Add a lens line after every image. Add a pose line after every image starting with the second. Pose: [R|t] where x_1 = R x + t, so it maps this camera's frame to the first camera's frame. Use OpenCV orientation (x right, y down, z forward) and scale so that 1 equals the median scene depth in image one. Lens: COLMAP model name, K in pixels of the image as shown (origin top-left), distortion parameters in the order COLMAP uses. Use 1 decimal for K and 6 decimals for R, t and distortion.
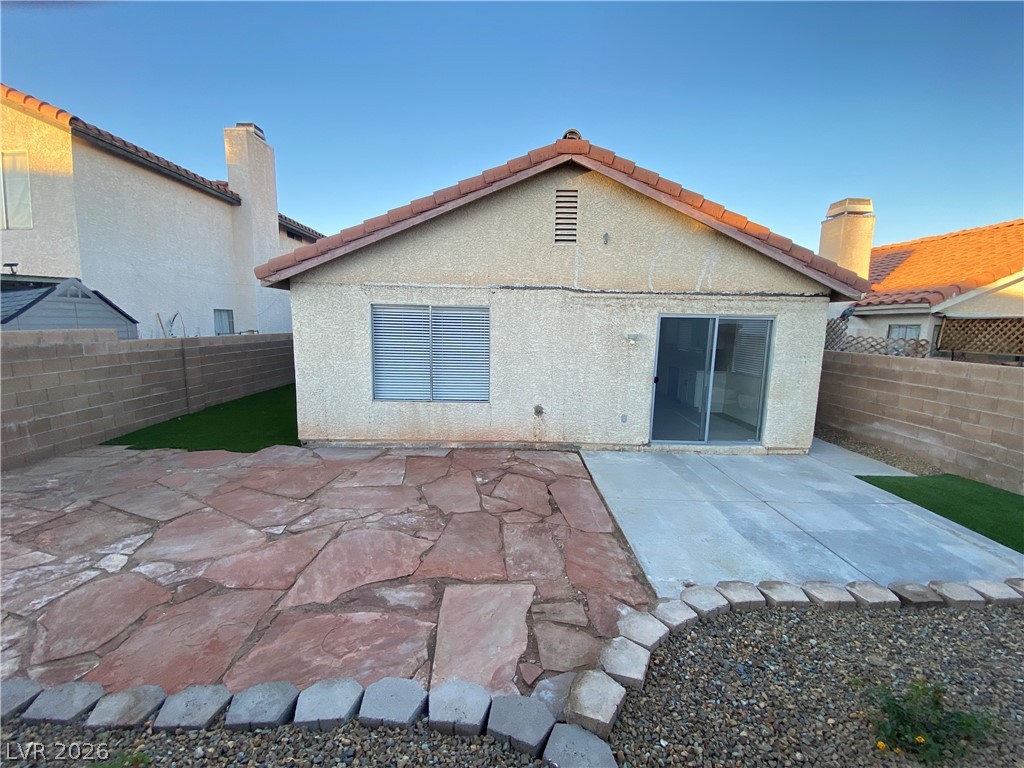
lens RADIAL K [[412.4, 0, 508.9], [0, 412.4, 382.3], [0, 0, 1]] dist [0.046879, -0.038344]
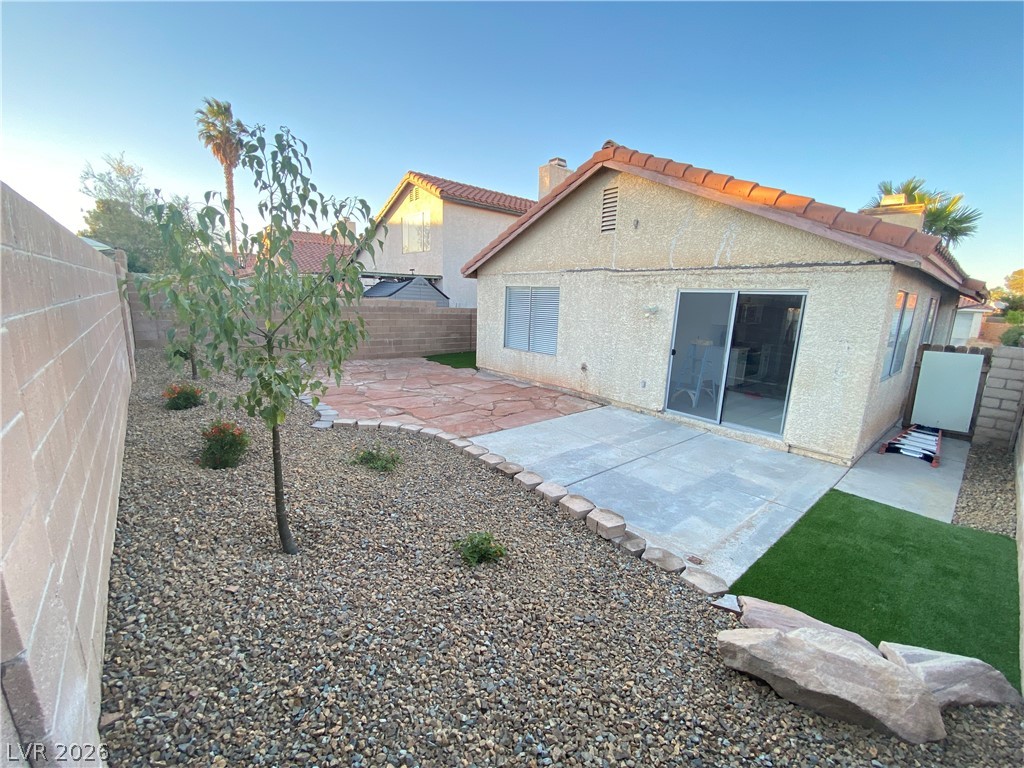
lens RADIAL K [[412.4, 0, 508.9], [0, 412.4, 382.3], [0, 0, 1]] dist [0.046879, -0.038344]
pose [[0.635910, 0.156091, -0.755813, 0.930932], [-0.128281, 0.987088, 0.095924, 0.022633], [0.761027, 0.035958, 0.647723, -0.004364]]
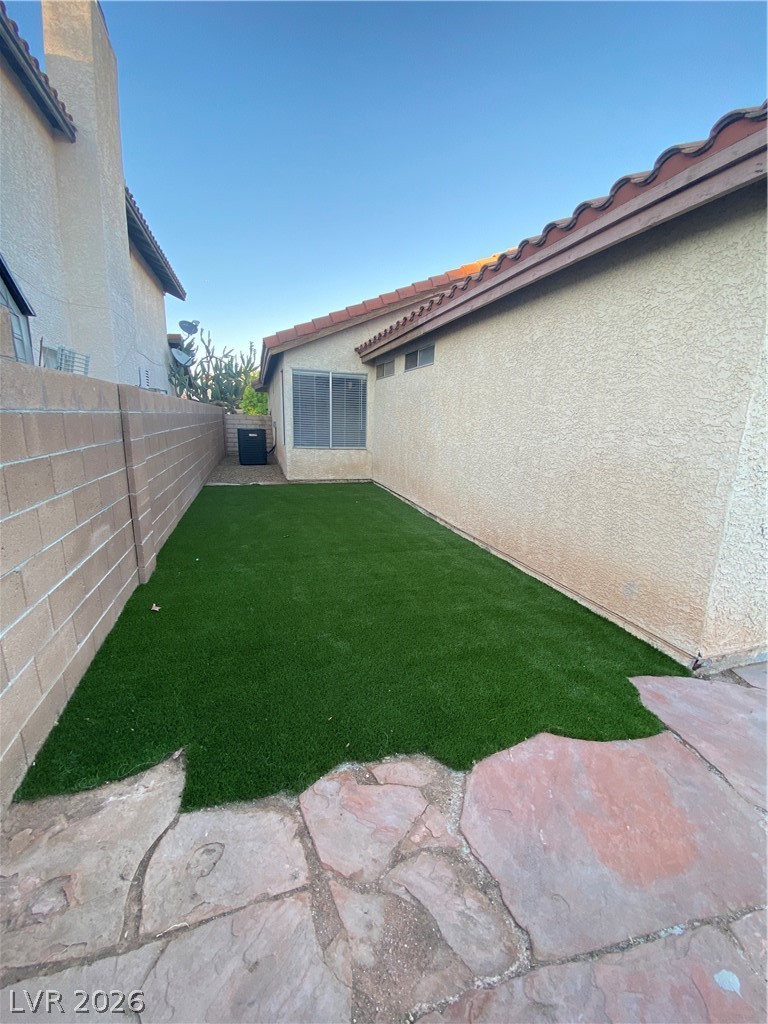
lens RADIAL K [[412.4, 0, 381.2], [0, 412.4, 513.9], [0, 0, 1]] dist [0.046879, -0.038344]
pose [[0.962885, -0.063080, 0.262436, -0.892434], [0.037397, 0.994108, 0.101734, -0.031138], [-0.267308, -0.088144, 0.959571, 0.782395]]
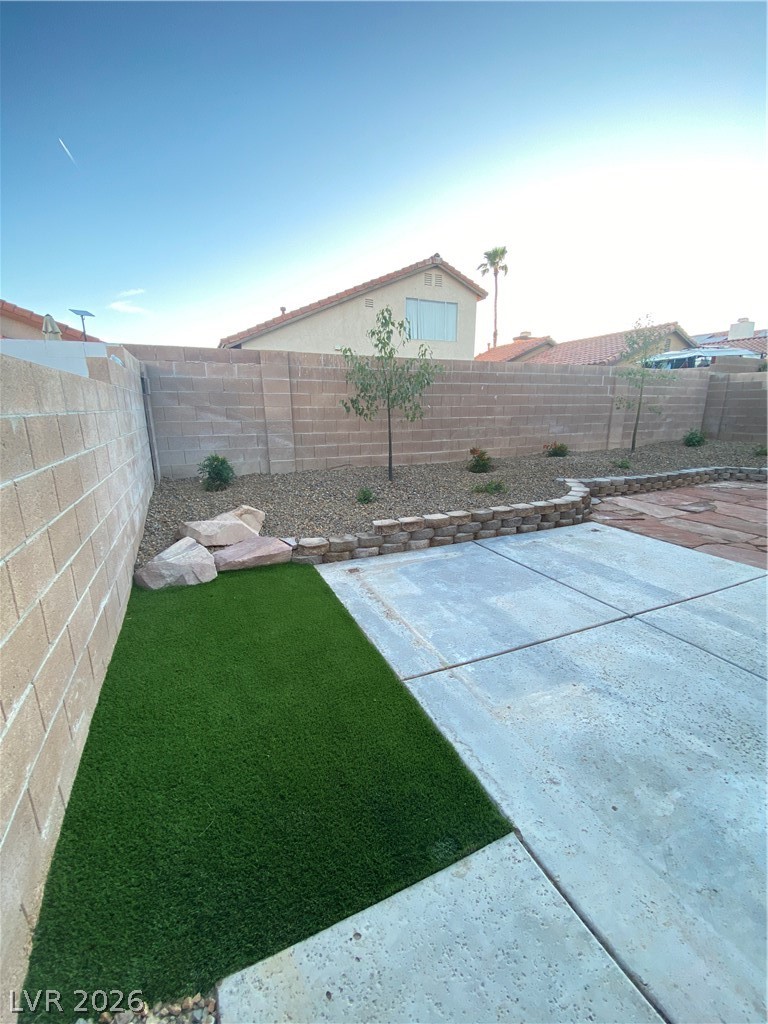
lens RADIAL K [[412.4, 0, 381.2], [0, 412.4, 513.9], [0, 0, 1]] dist [0.046879, -0.038344]
pose [[-0.922071, 0.078473, -0.378982, 0.902489], [-0.067593, 0.931525, 0.357341, -0.030638], [0.381073, 0.355110, -0.853628, 1.029941]]
